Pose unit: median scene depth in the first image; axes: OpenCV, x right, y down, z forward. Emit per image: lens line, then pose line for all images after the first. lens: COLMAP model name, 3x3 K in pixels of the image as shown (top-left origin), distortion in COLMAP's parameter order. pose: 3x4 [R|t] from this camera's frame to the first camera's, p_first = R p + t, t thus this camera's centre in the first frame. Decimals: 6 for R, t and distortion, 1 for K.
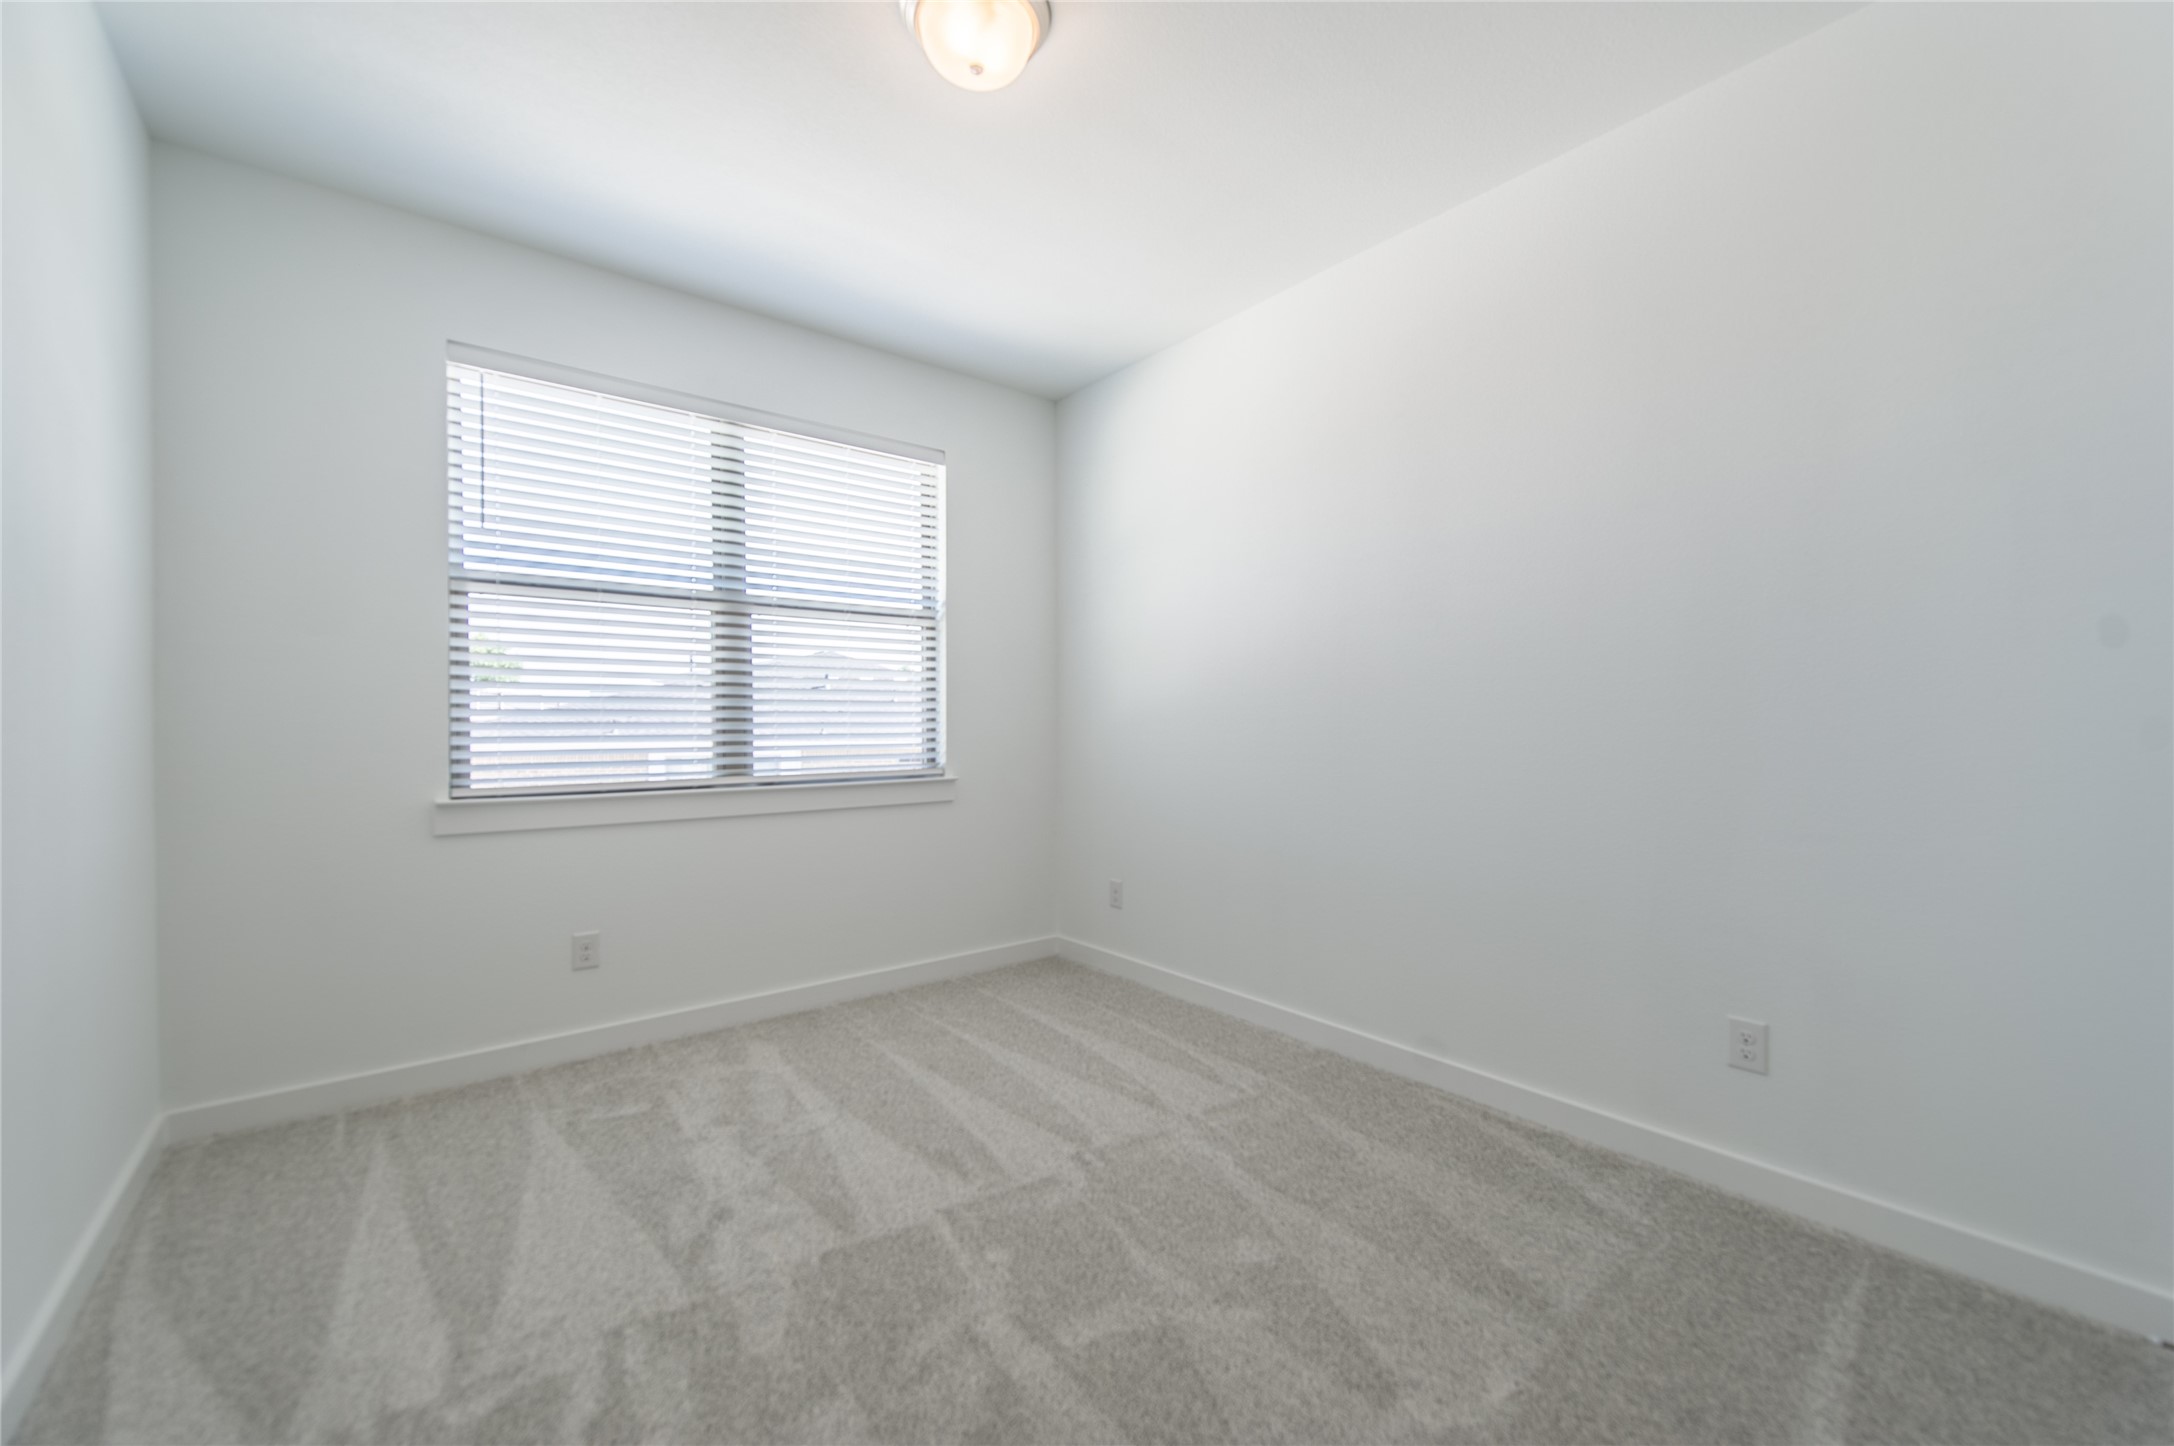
lens RADIAL K [[858.4, 0, 1089.1], [0, 858.4, 715.4], [0, 0, 1]] dist [0.015407, -0.004197]
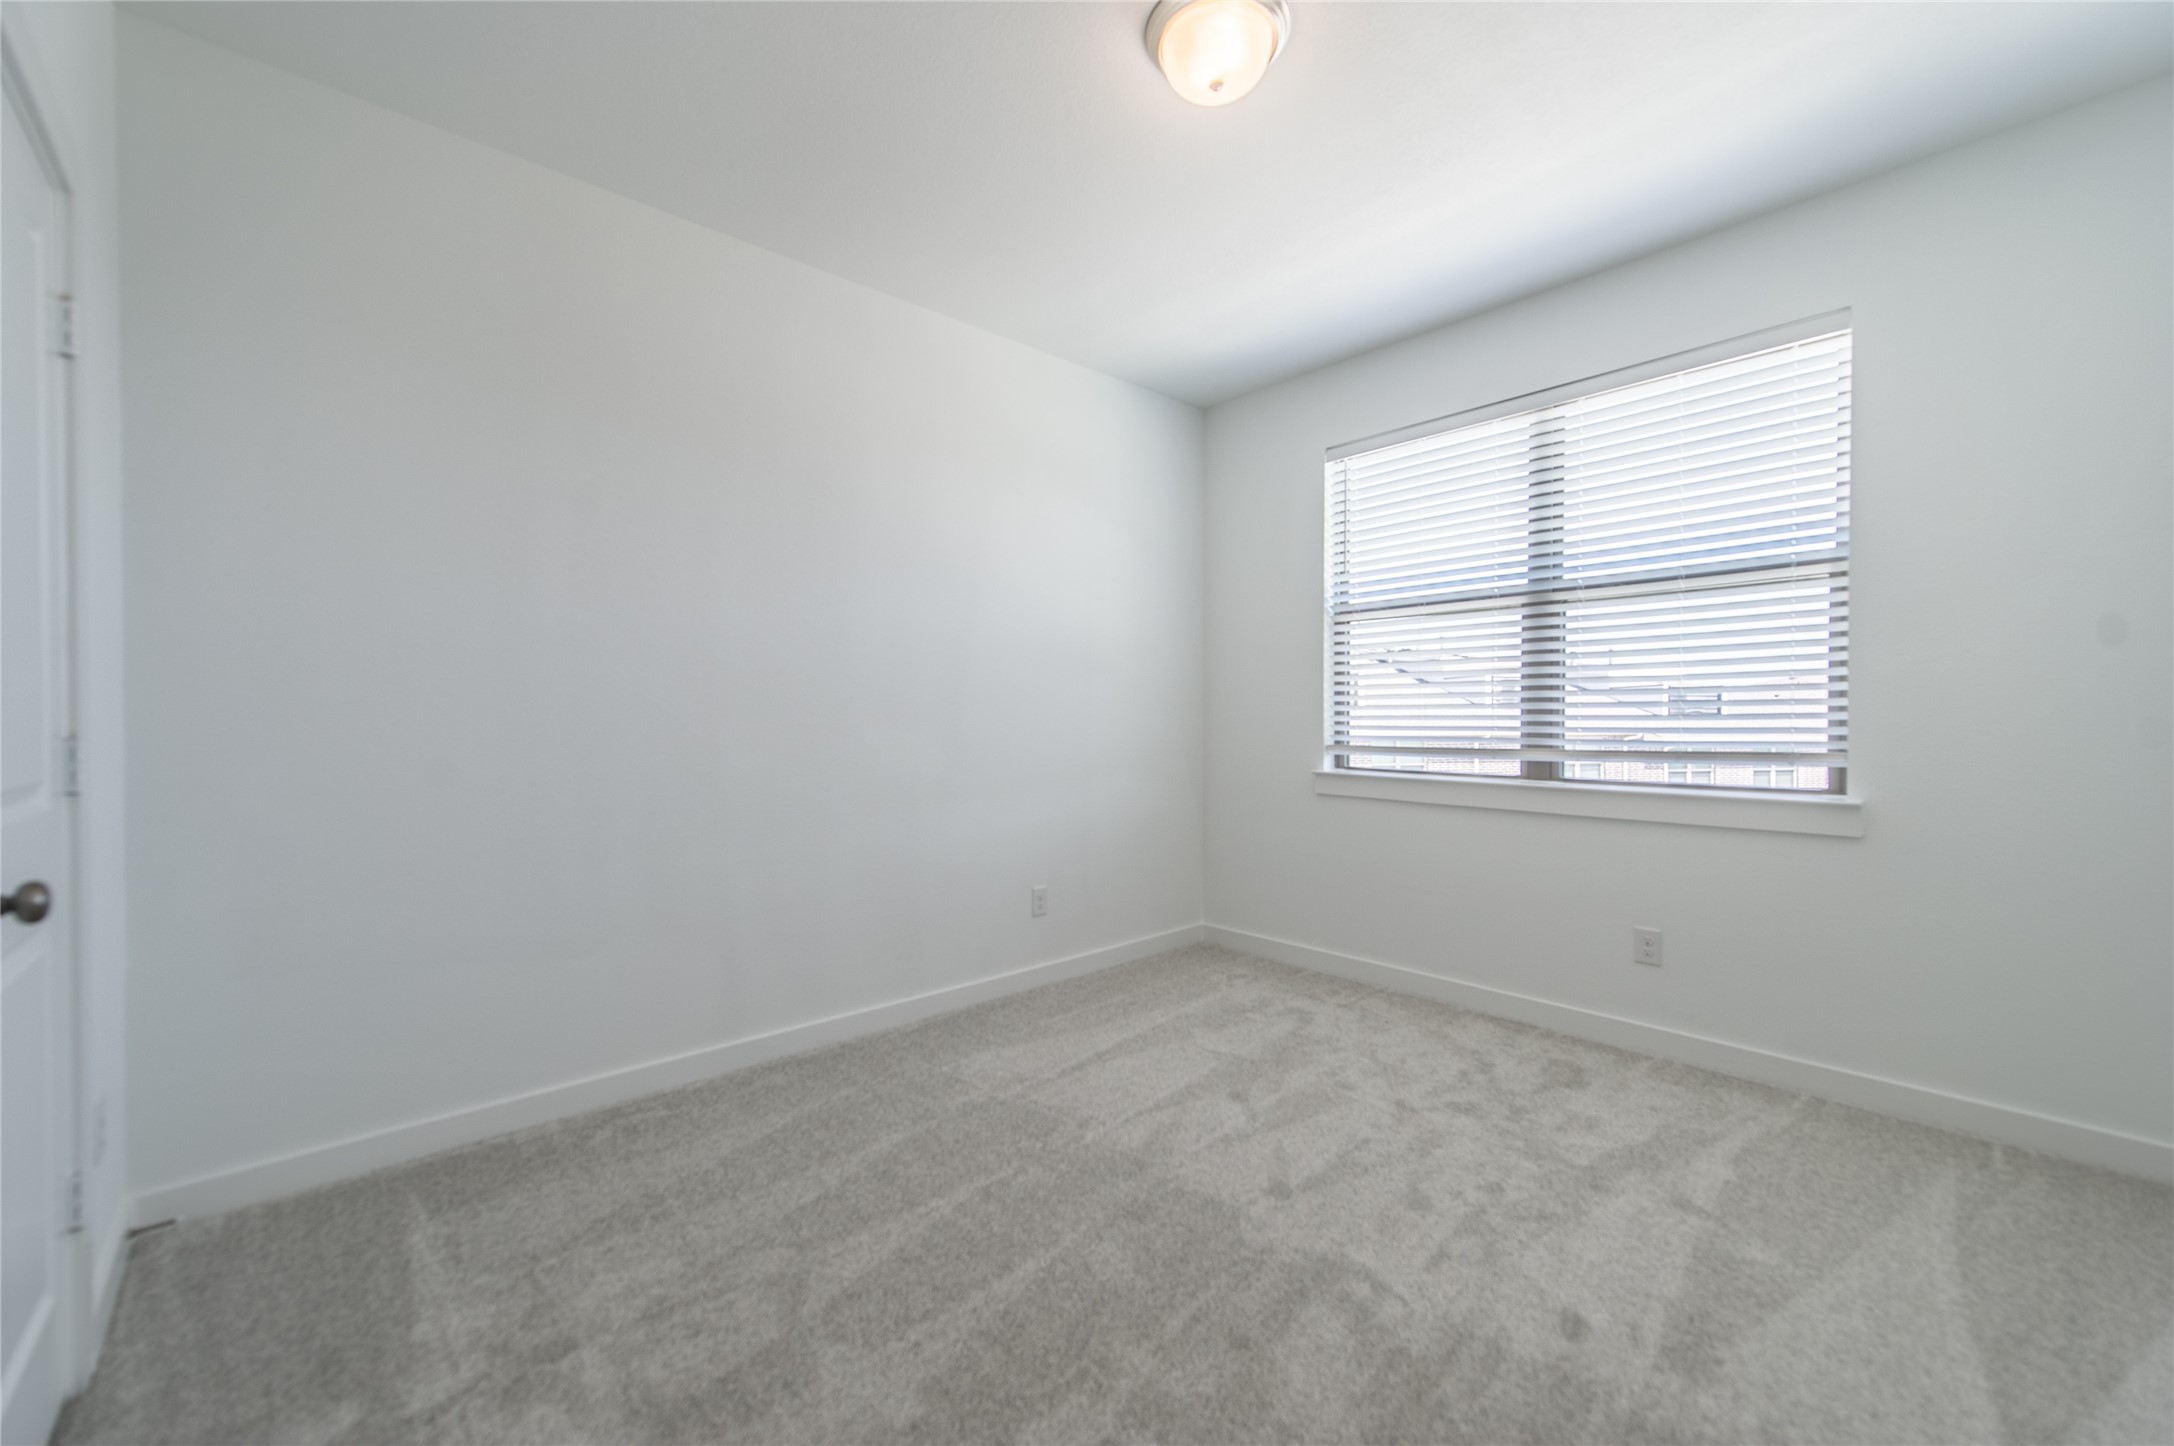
lens RADIAL K [[858.4, 0, 1102.6], [0, 858.4, 711.7], [0, 0, 1]] dist [0.015407, -0.004197]
pose [[0.071293, 0.000128, -0.997455, 0.525750], [0.008644, 0.999962, 0.000746, -0.002332], [0.997418, -0.008675, 0.071289, 0.434135]]
